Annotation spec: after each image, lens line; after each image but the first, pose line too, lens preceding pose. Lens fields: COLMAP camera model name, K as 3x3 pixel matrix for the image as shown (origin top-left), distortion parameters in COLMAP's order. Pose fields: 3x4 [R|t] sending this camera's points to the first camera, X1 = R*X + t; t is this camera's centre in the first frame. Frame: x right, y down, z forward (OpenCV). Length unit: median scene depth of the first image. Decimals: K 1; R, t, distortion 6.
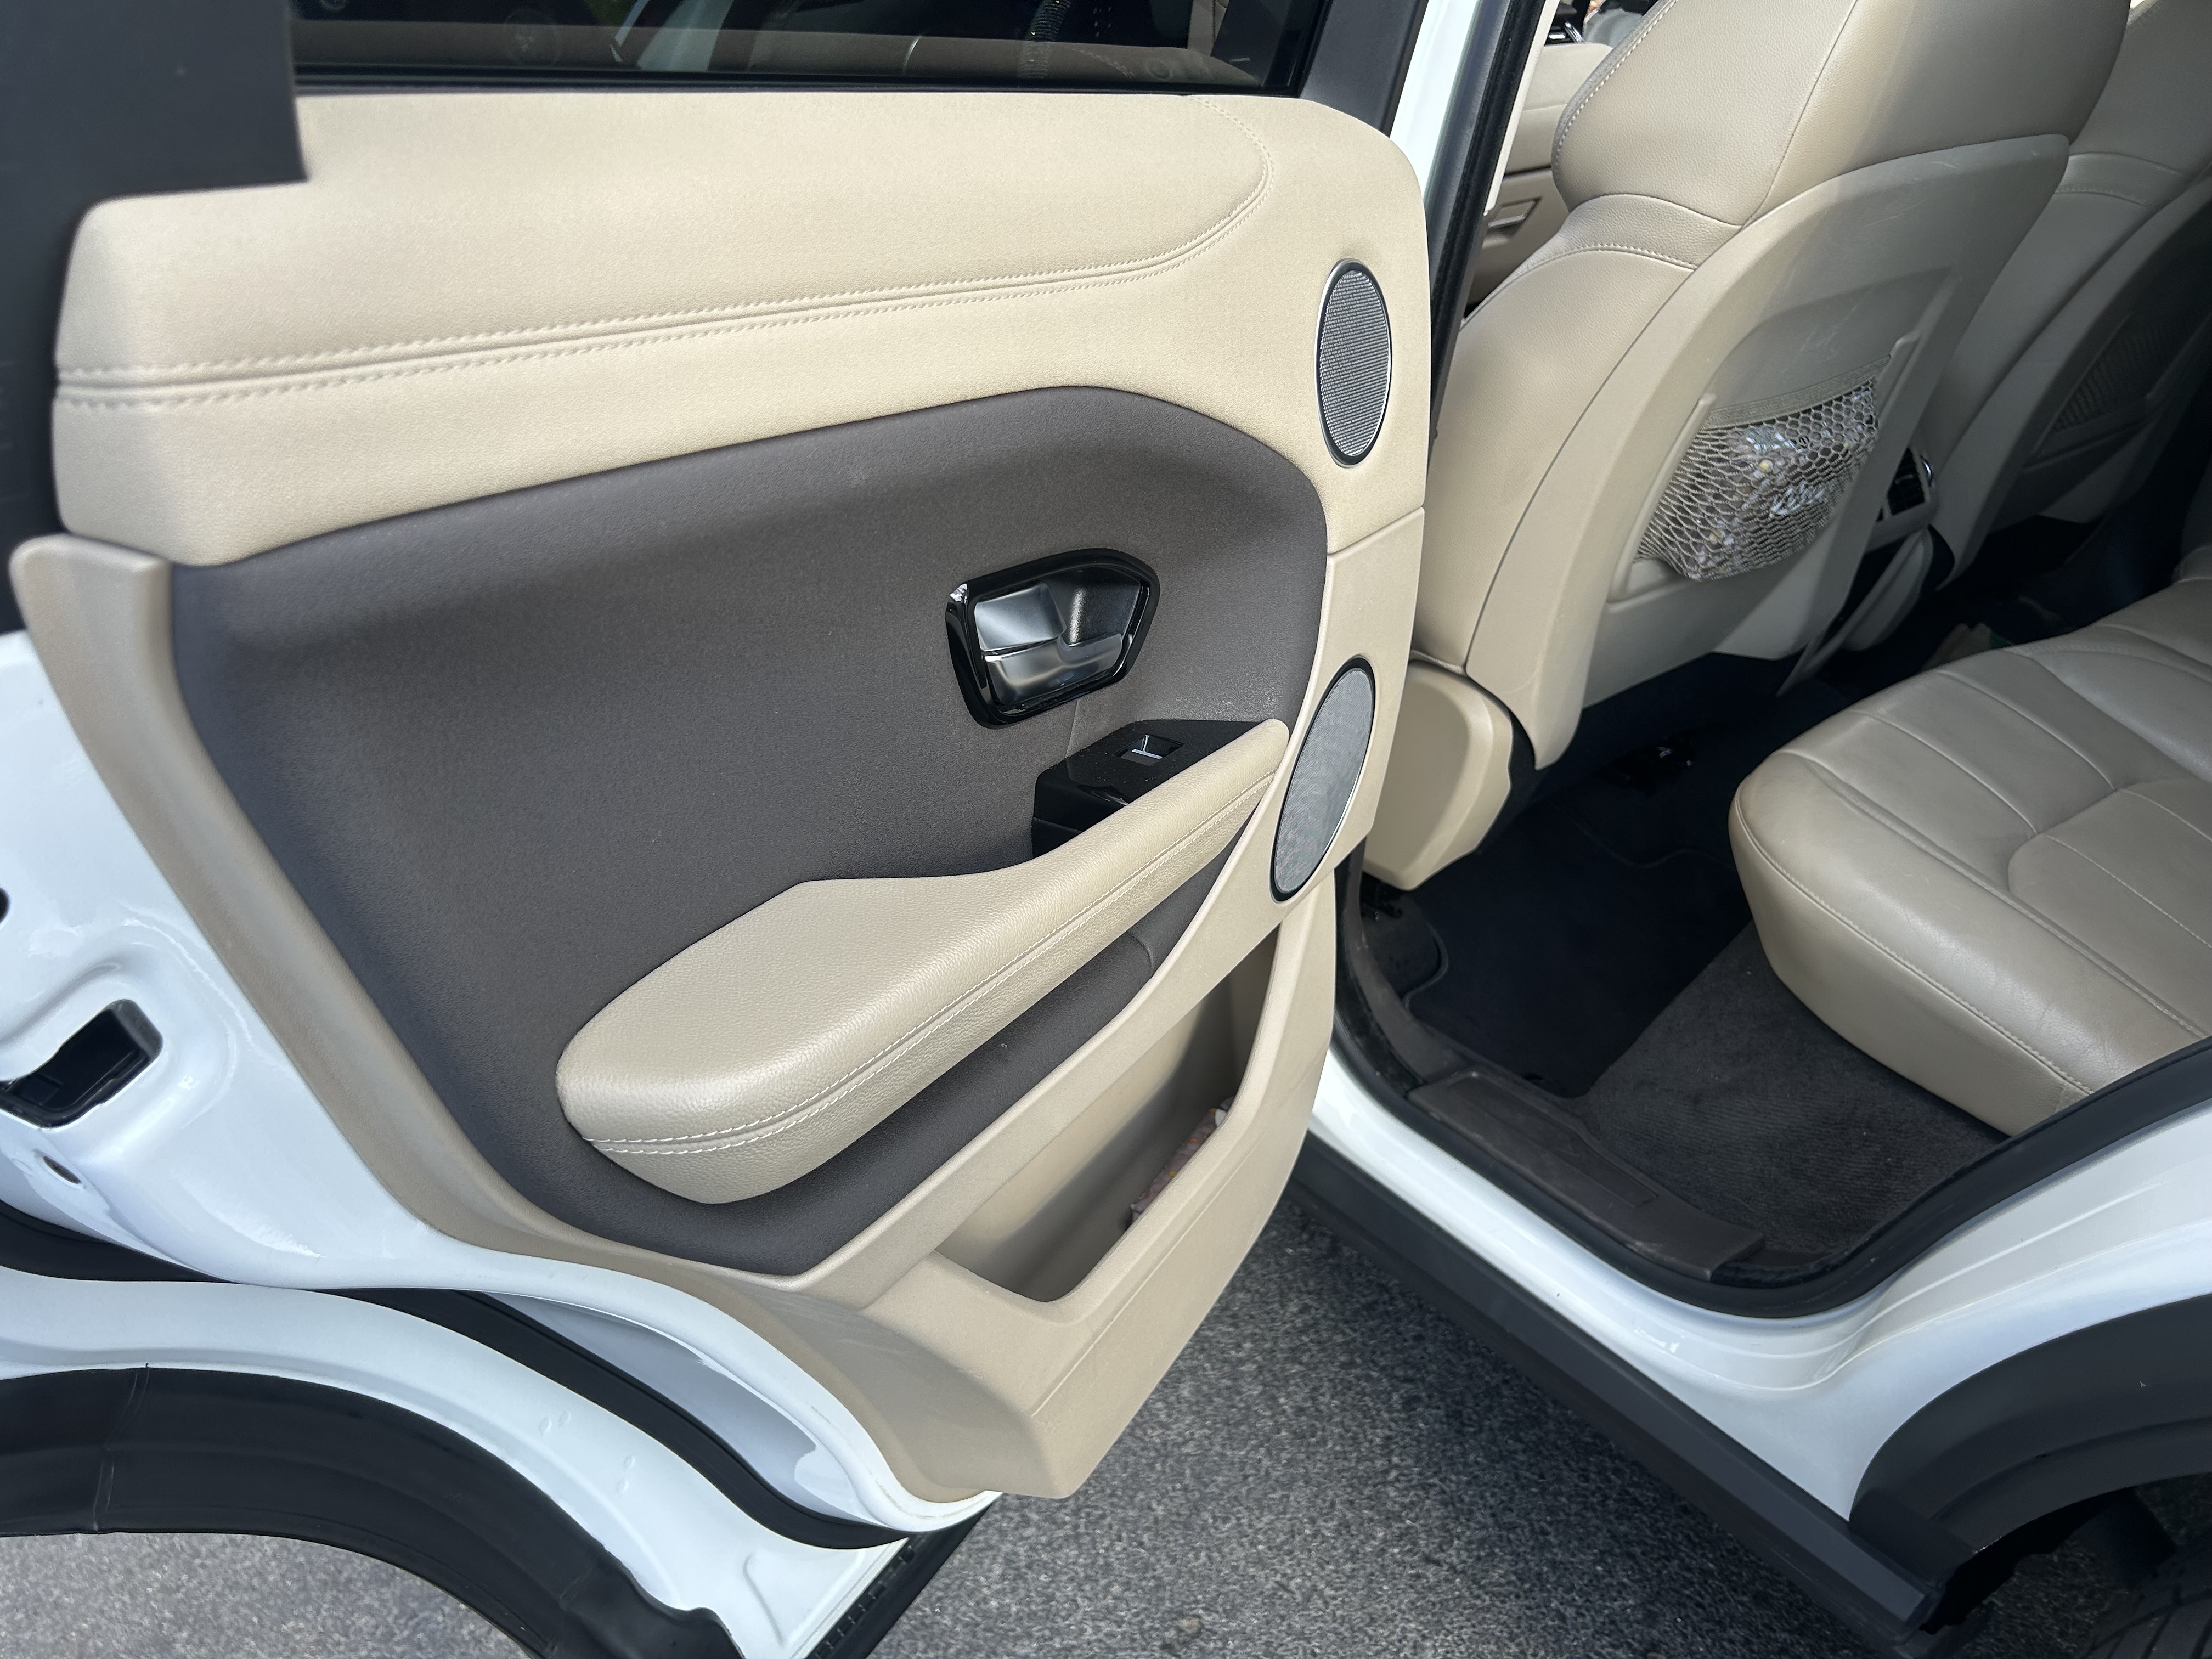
lens RADIAL K [[1669.7, 0, 1106.1], [0, 1669.7, 822.7], [0, 0, 1]] dist [0.022651, -0.004436]
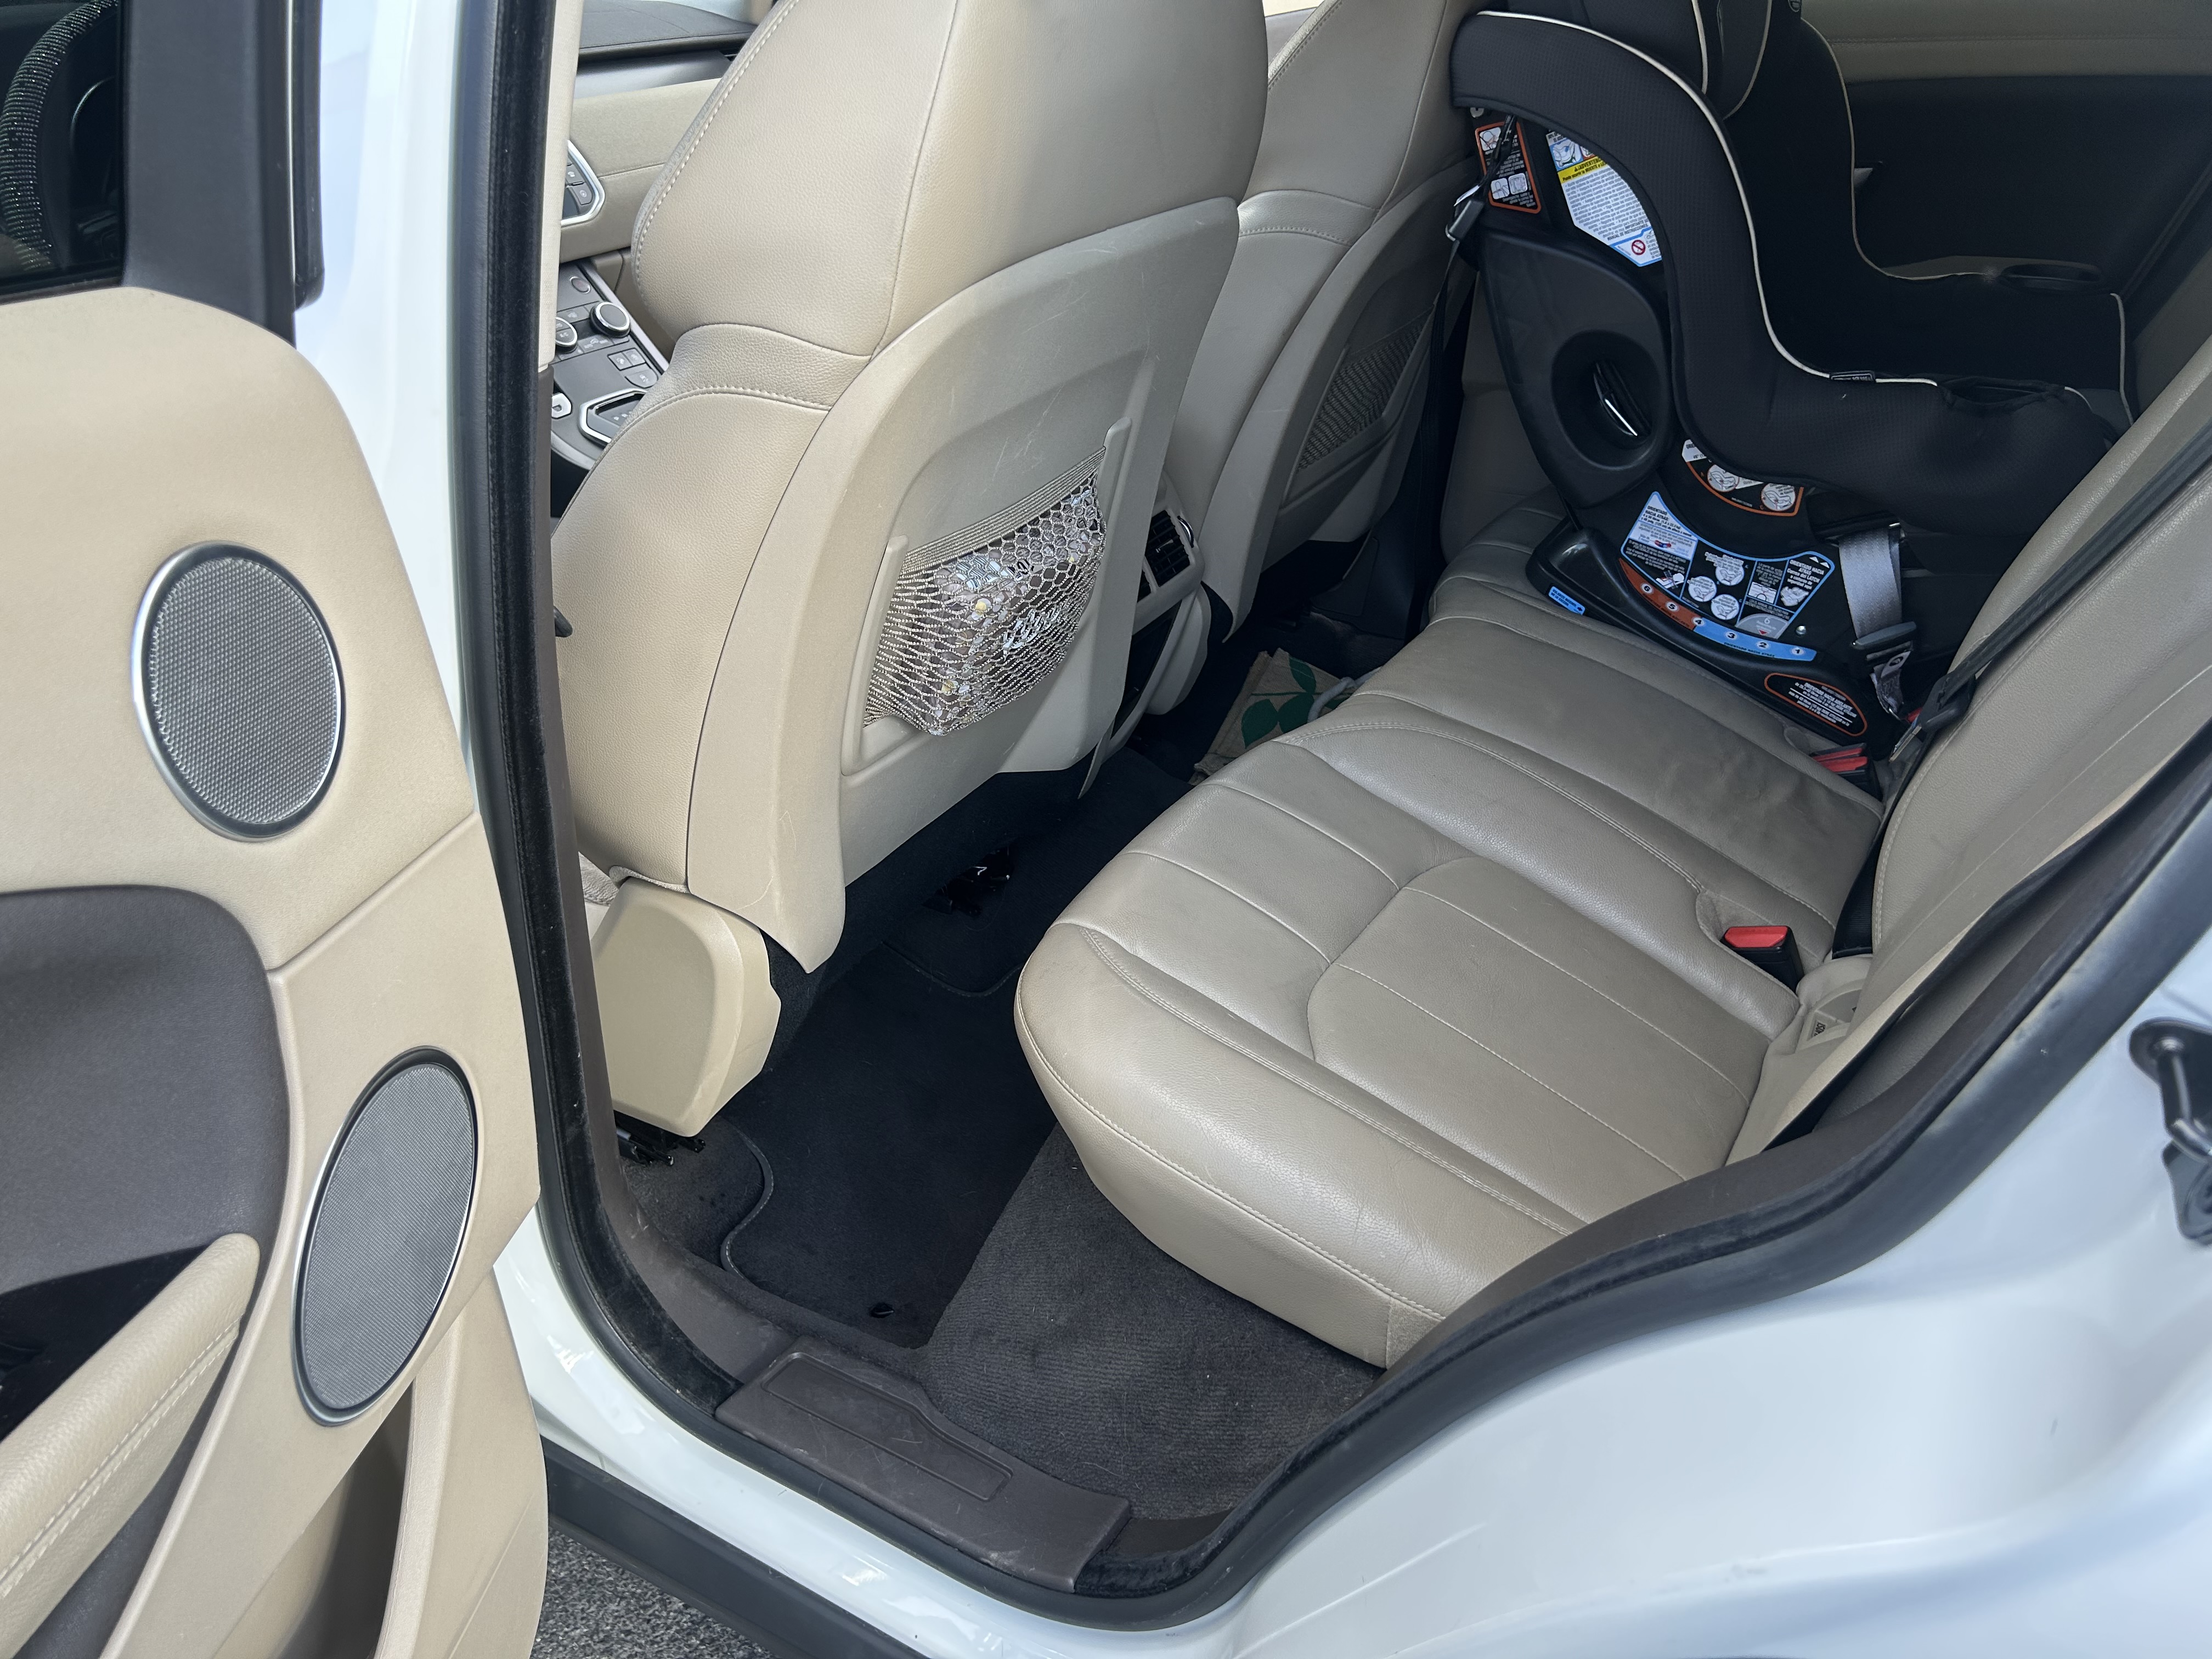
lens RADIAL K [[1615.5, 0, 1073.2], [0, 1615.5, 835.3], [0, 0, 1]] dist [0.112887, -0.191599]
pose [[0.938644, -0.185025, 0.291055, 0.167516], [0.179130, 0.982701, 0.047019, -0.123933], [-0.294720, 0.008003, 0.955550, 0.183106]]
